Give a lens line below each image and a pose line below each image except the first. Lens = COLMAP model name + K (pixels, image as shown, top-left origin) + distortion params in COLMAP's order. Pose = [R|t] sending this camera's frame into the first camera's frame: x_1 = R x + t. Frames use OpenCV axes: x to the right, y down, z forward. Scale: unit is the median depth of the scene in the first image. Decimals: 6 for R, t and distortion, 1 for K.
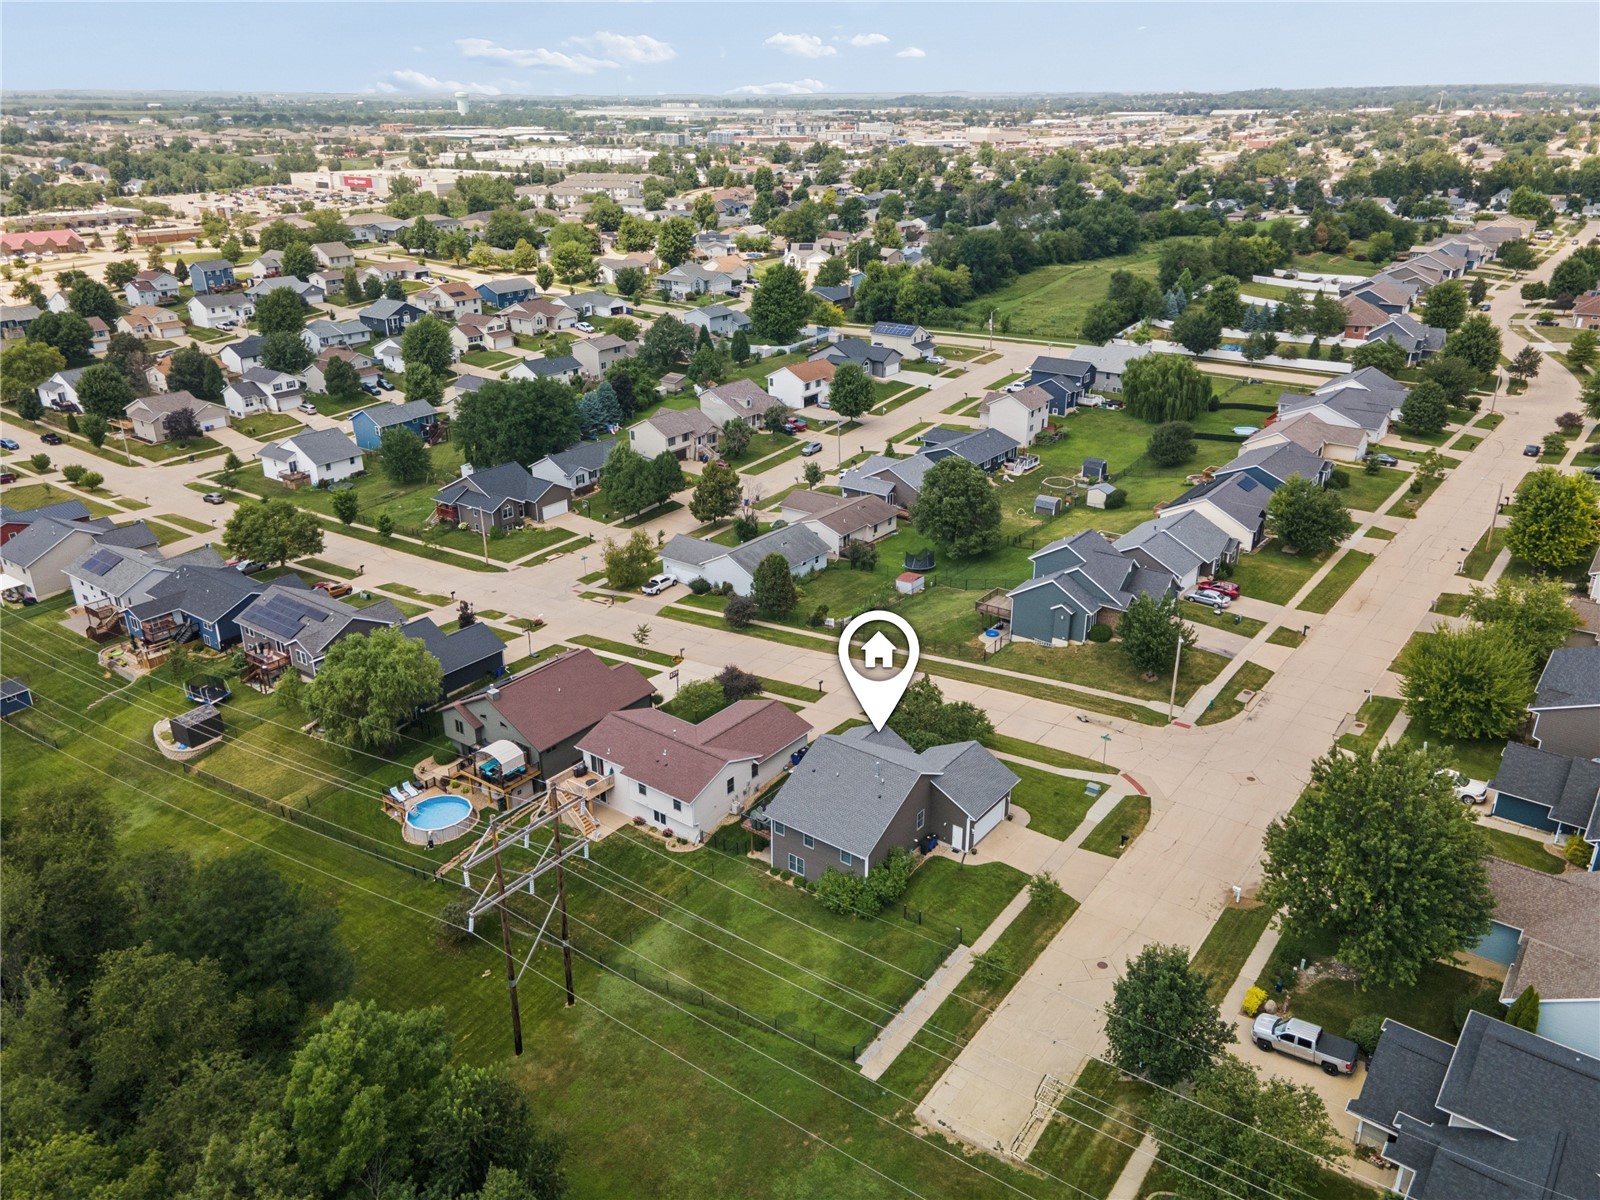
lens RADIAL K [[1153.3, 0, 805.3], [0, 1153.3, 600.8], [0, 0, 1]] dist [0.010337, 0.053555]
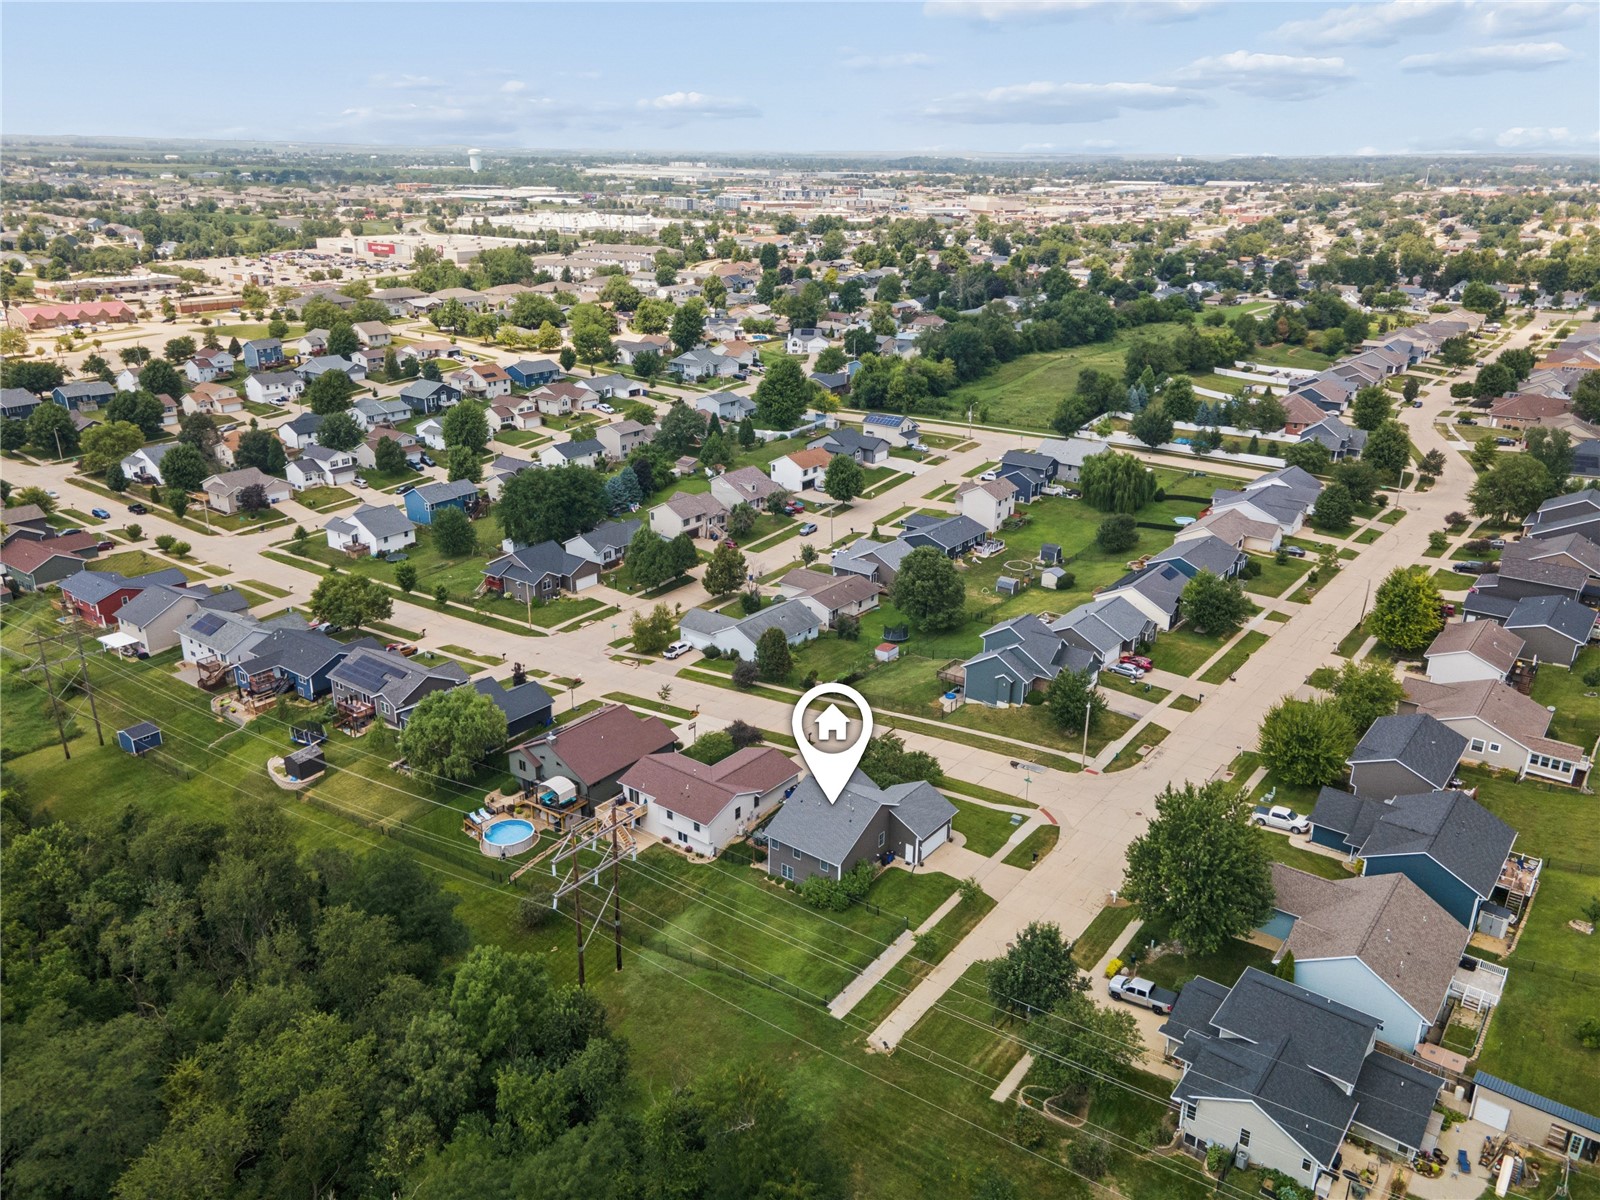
lens RADIAL K [[1153.3, 0, 805.3], [0, 1153.3, 600.8], [0, 0, 1]] dist [0.010337, 0.053555]
pose [[0.999895, 0.014453, 0.000611, 0.002931], [-0.014411, 0.998891, -0.044822, -0.009065], [-0.001258, 0.044809, 0.998995, -0.131600]]
